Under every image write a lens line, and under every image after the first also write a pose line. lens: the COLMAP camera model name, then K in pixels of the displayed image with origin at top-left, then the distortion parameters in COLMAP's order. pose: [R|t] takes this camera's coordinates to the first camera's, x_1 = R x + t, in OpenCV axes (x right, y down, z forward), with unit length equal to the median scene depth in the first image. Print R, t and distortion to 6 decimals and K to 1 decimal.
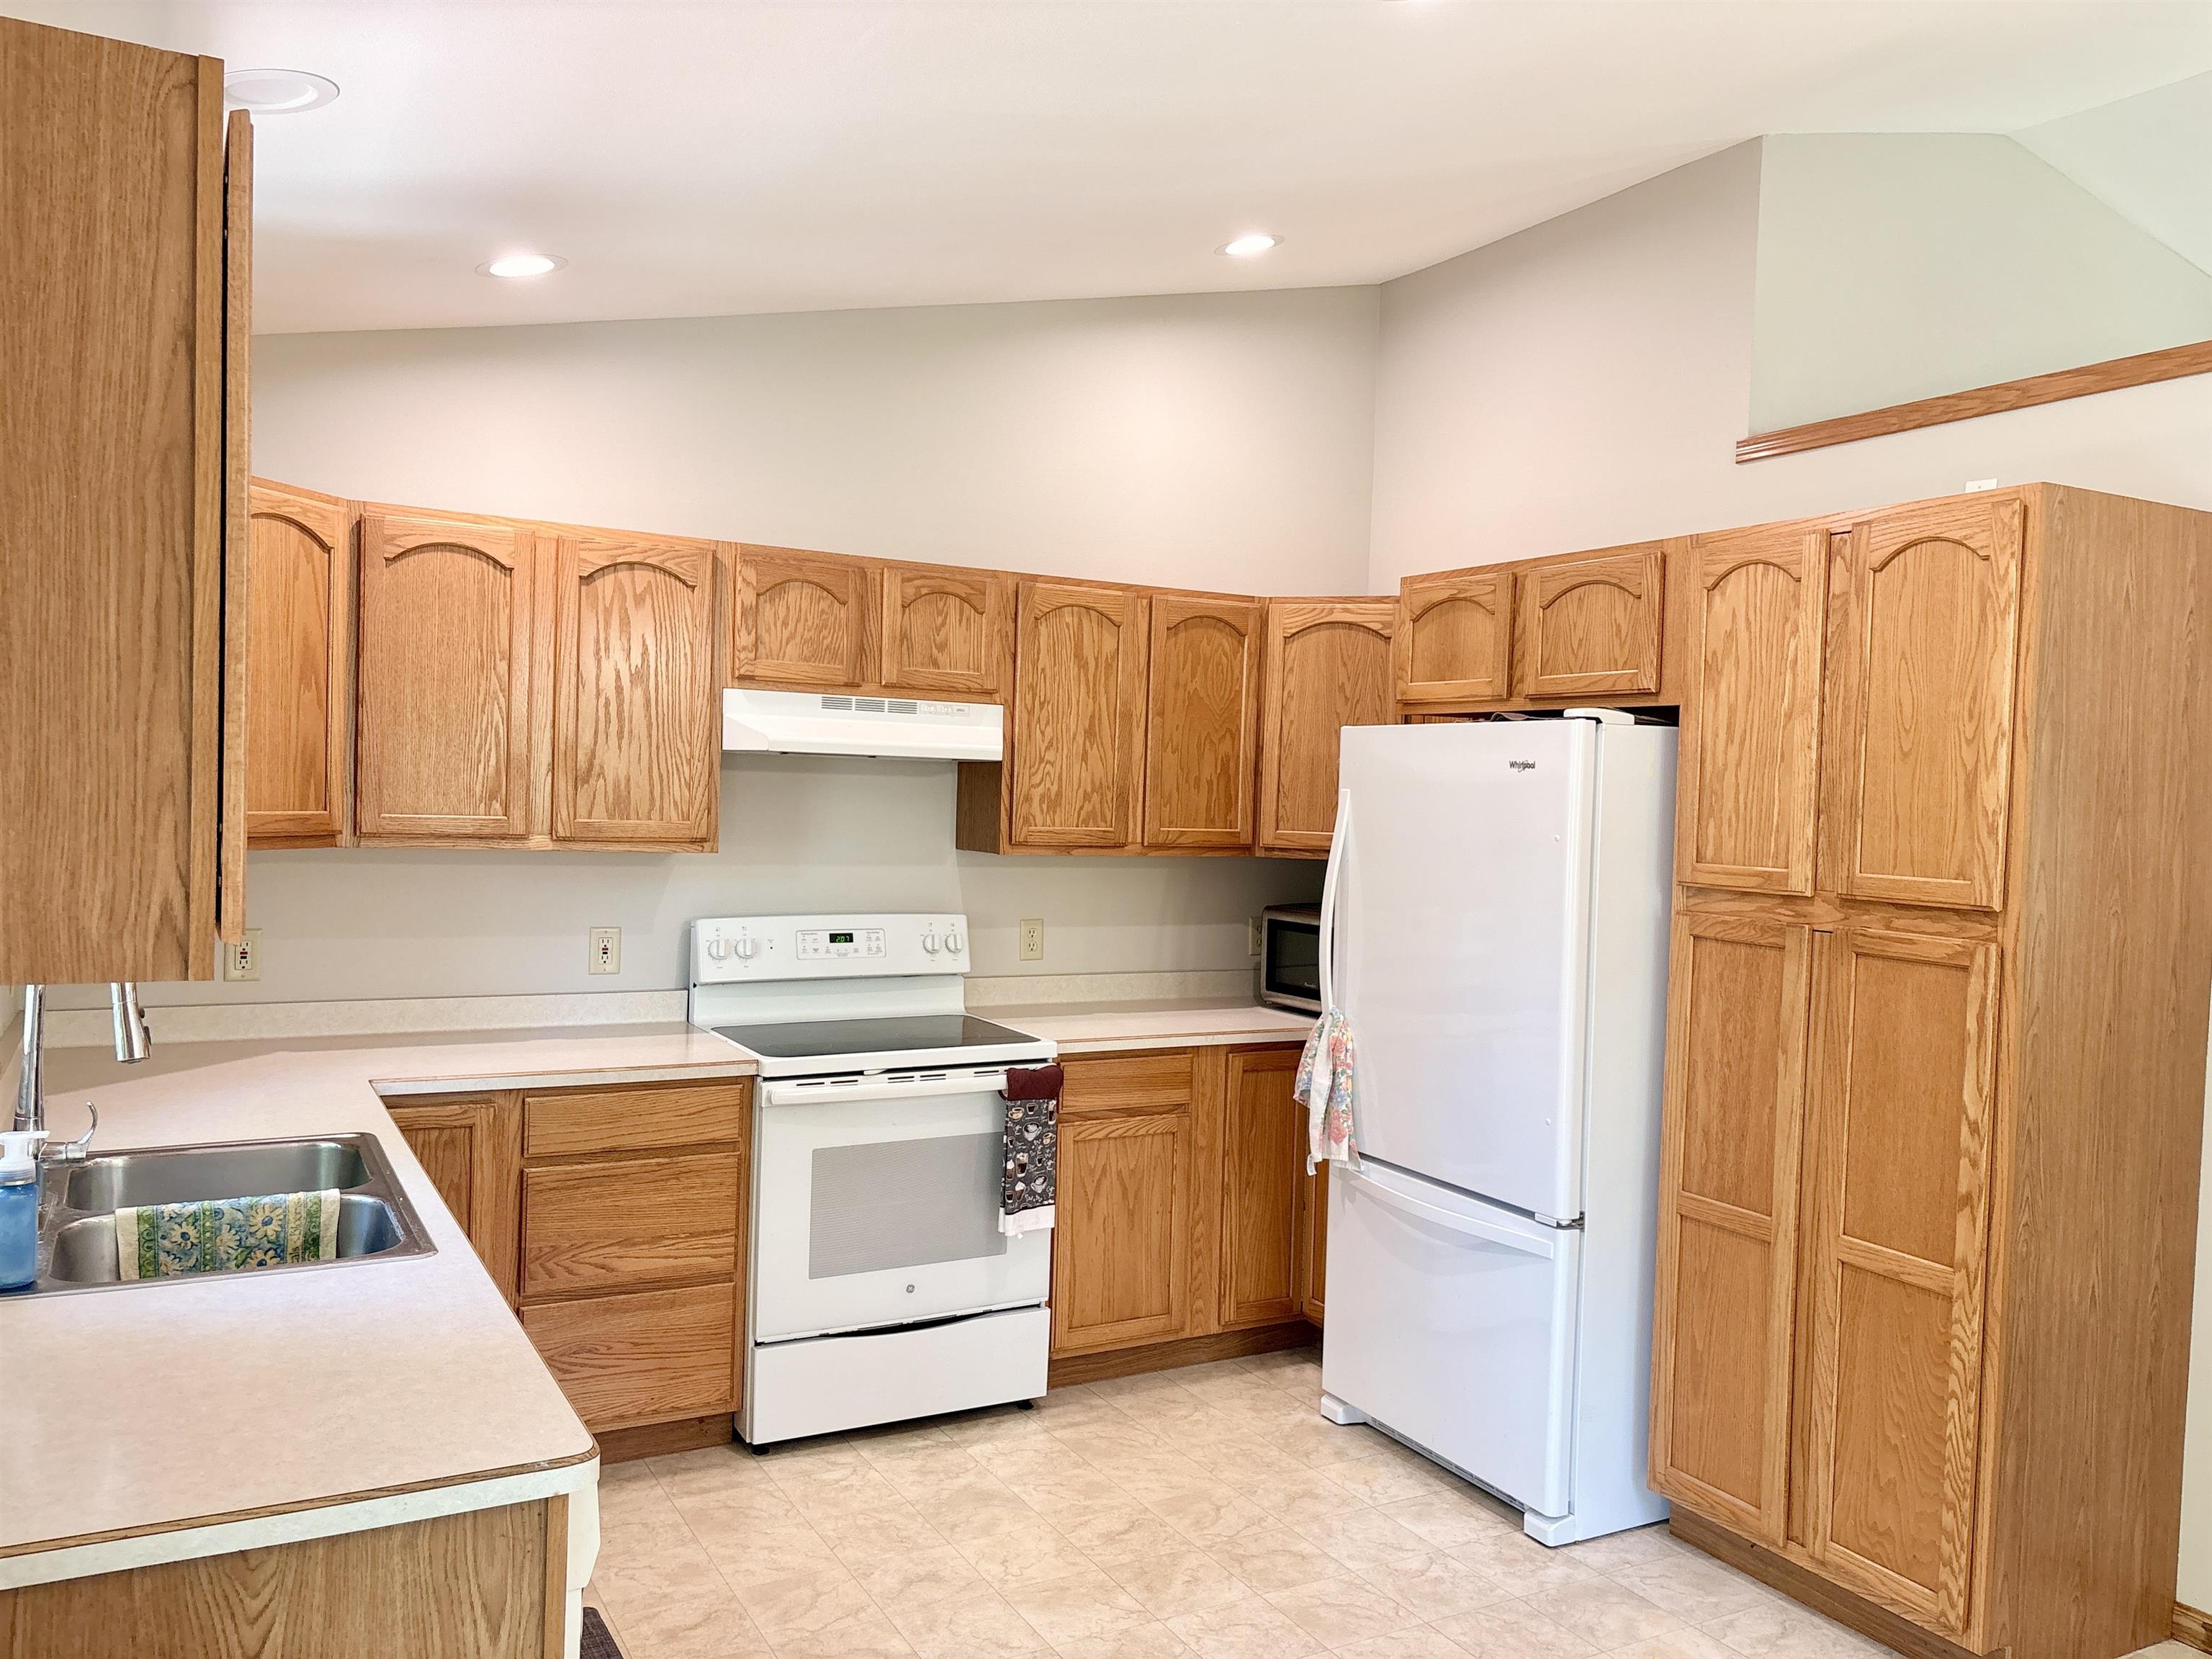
lens RADIAL K [[1659.0, 0, 1223.2], [0, 1659.0, 842.3], [0, 0, 1]] dist [0.177209, -0.405223]
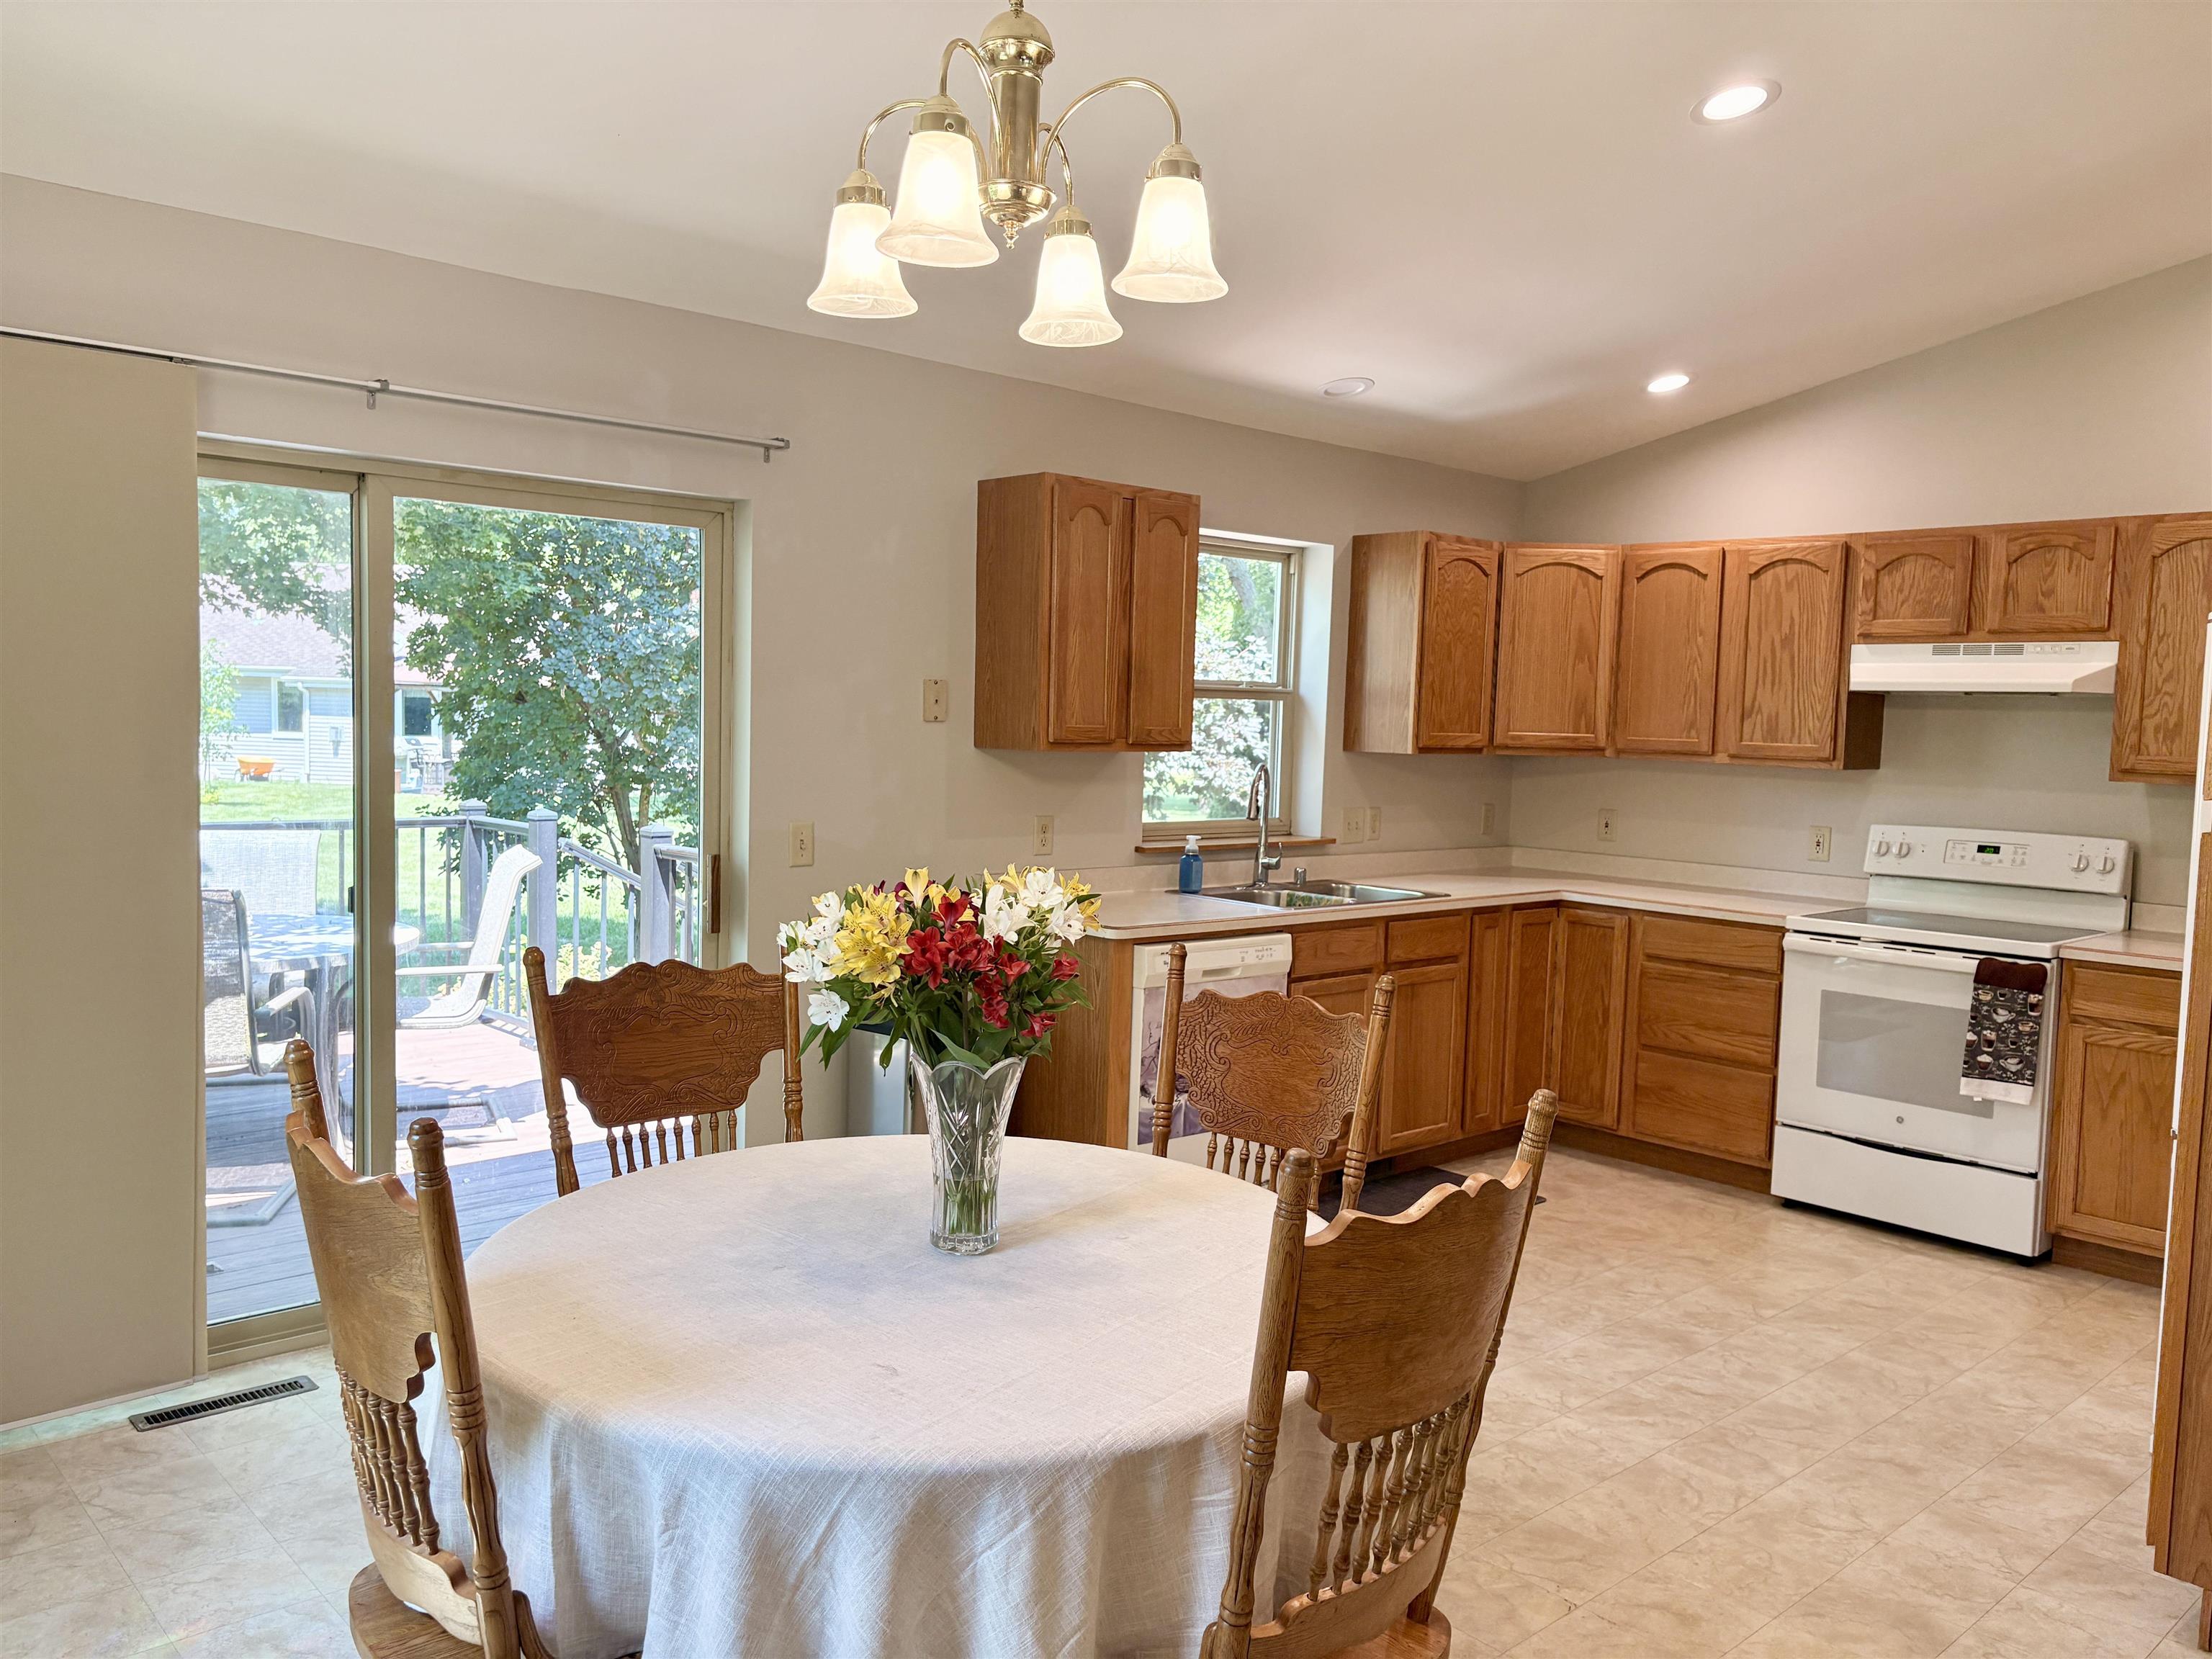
lens RADIAL K [[1676.0, 0, 1106.0], [0, 1676.0, 829.5], [0, 0, 1]] dist [0.077224, -0.088725]
pose [[0.229535, 0.041201, -0.972428, 0.863965], [-0.055357, 0.998039, 0.029220, 0.046458], [0.971725, 0.047124, 0.231365, 0.129755]]
